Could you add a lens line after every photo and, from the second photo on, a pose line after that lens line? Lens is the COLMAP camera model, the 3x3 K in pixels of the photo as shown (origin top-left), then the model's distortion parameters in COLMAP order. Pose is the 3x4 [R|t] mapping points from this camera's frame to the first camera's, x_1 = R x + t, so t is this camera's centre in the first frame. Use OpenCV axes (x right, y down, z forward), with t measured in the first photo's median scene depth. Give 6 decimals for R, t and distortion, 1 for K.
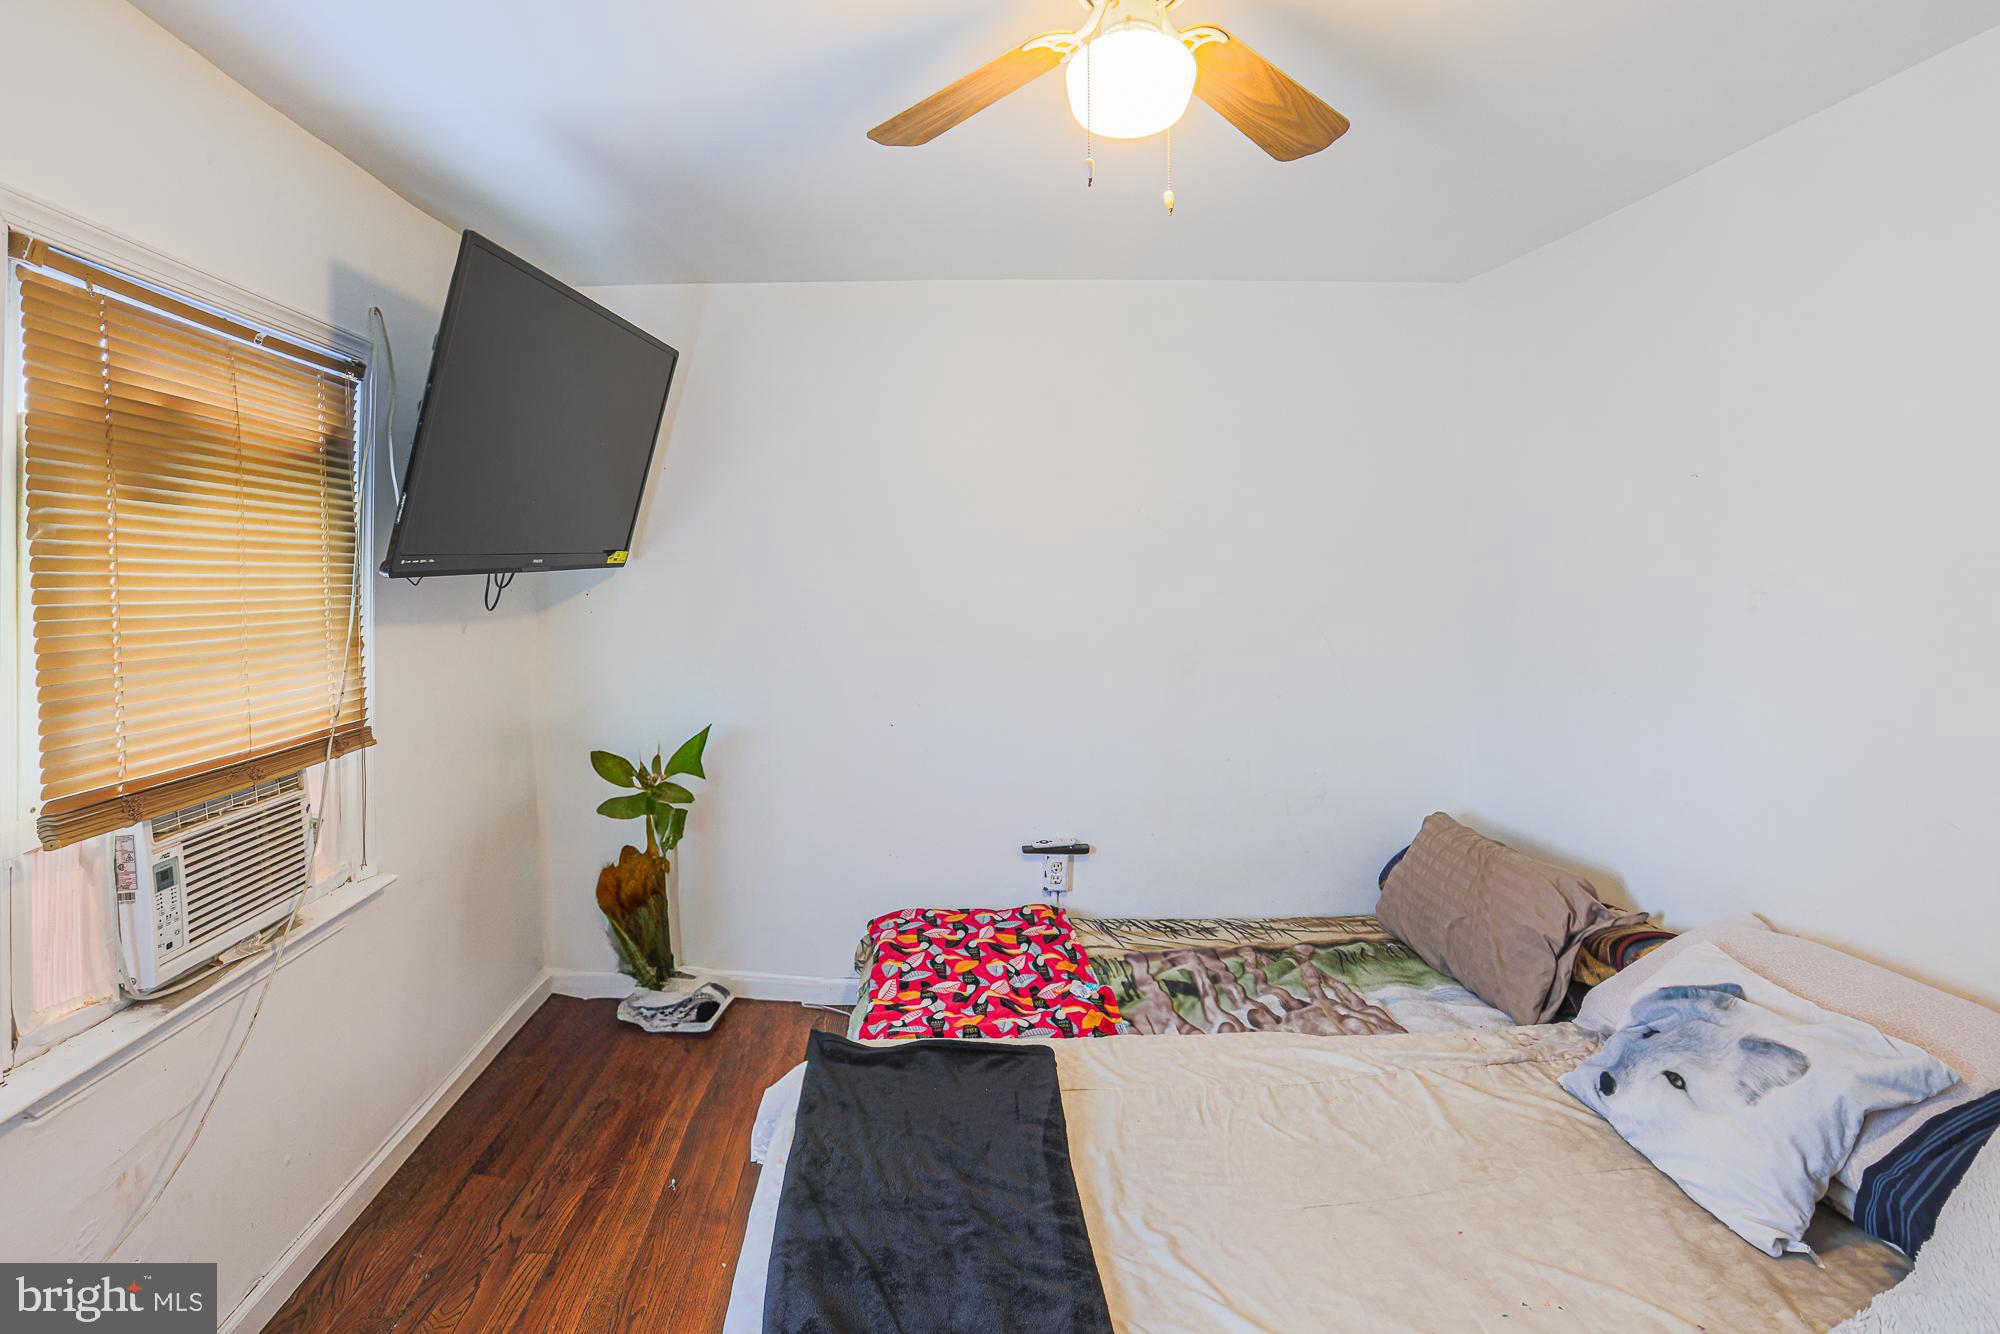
lens RADIAL K [[963.7, 0, 999.7], [0, 963.7, 562.5], [0, 0, 1]] dist [-0.059632, 0.020043]
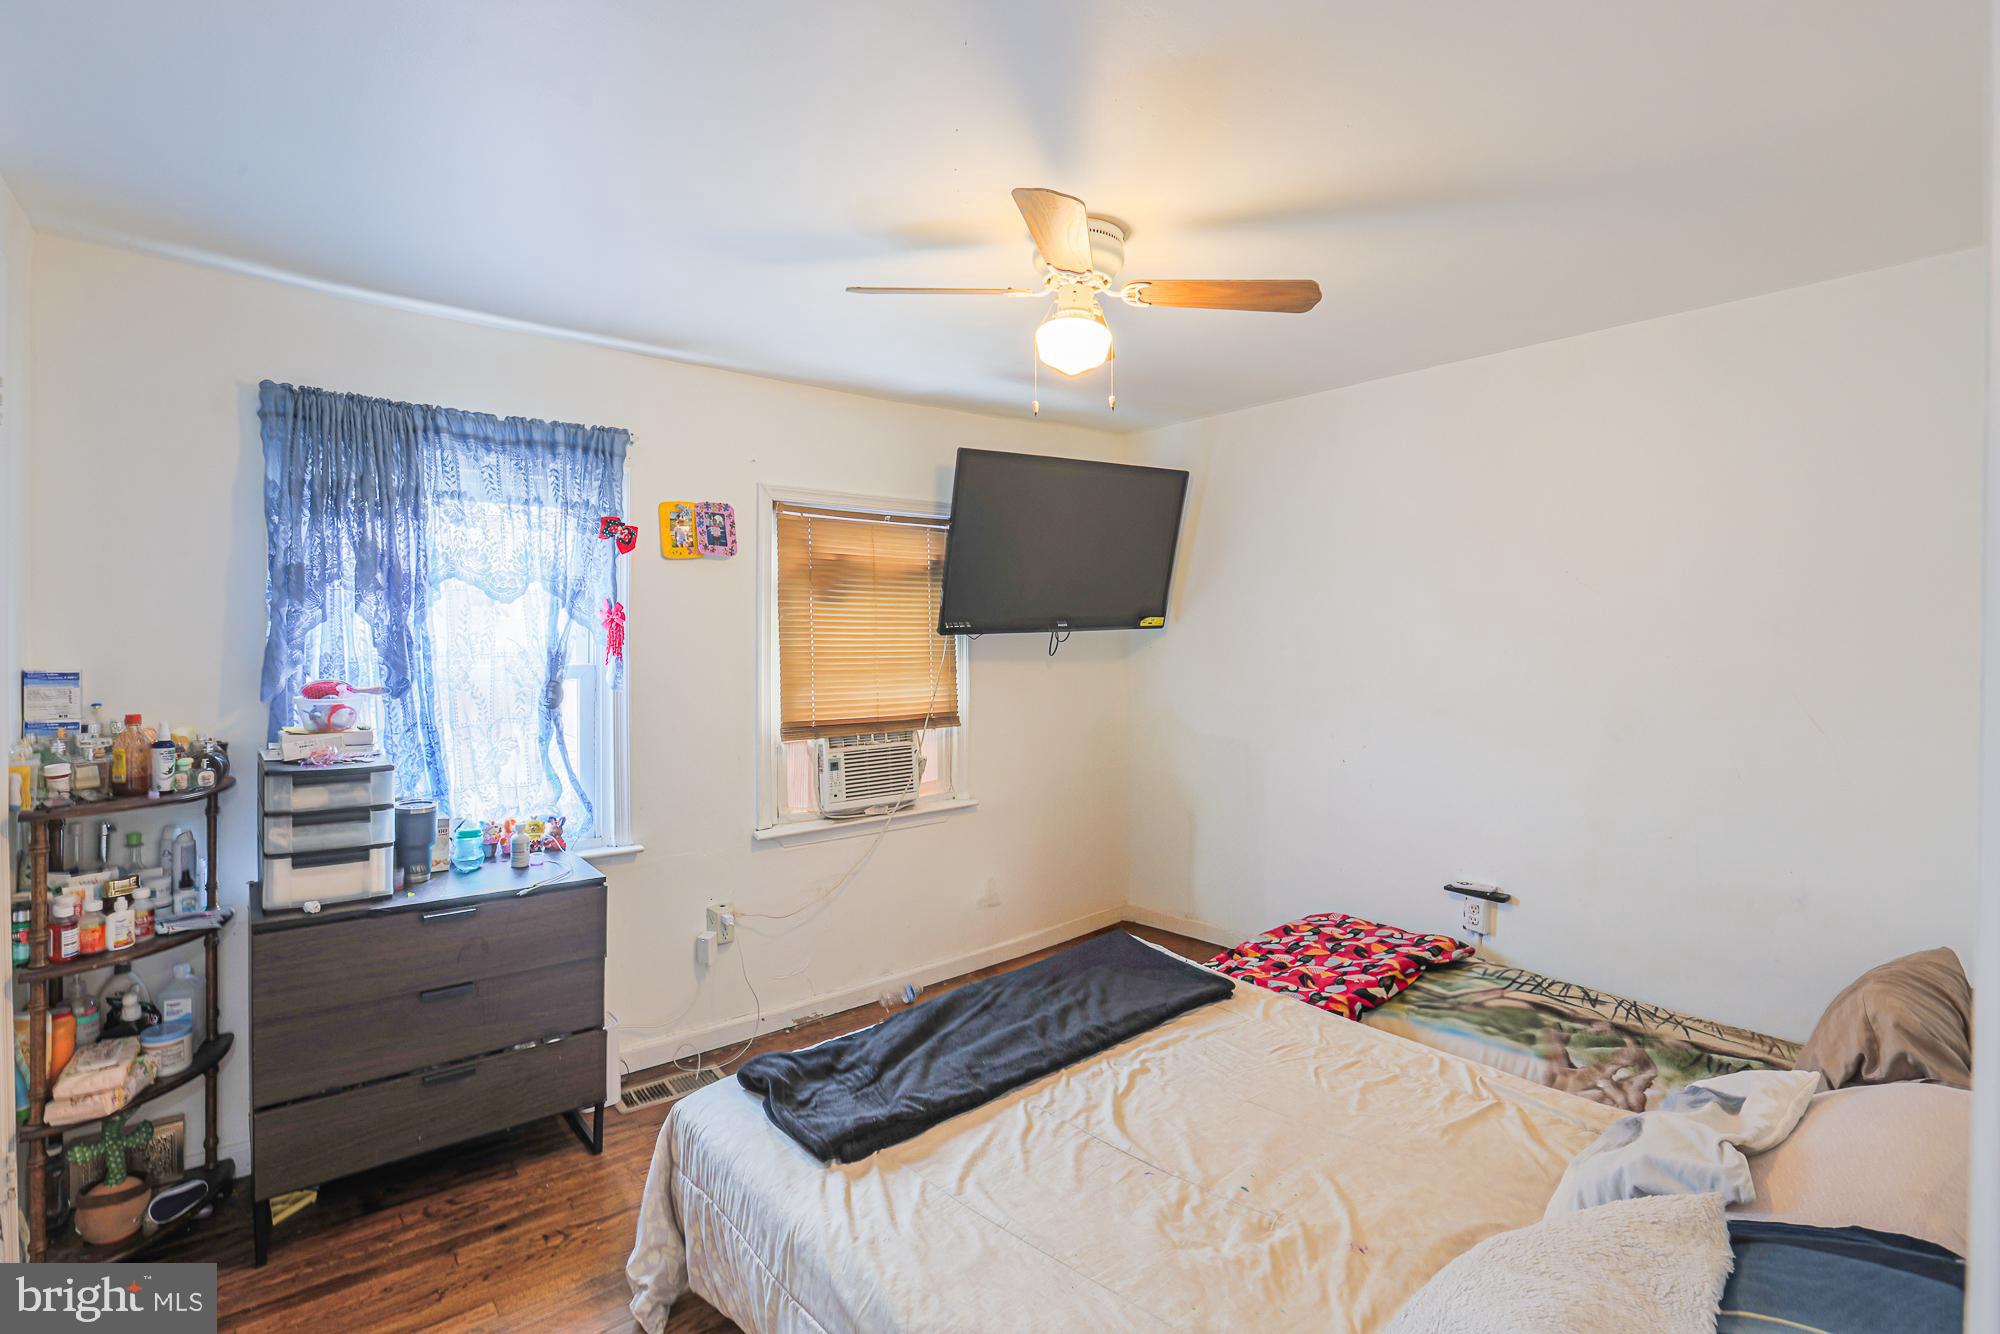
lens RADIAL K [[938.3, 0, 999.4], [0, 938.3, 631.9], [0, 0, 1]] dist [-0.058687, 0.032713]
pose [[0.623218, 0.002781, -0.782043, 0.631036], [0.006092, 0.999946, 0.008411, -0.003481], [0.782024, -0.010006, 0.623168, -0.062054]]
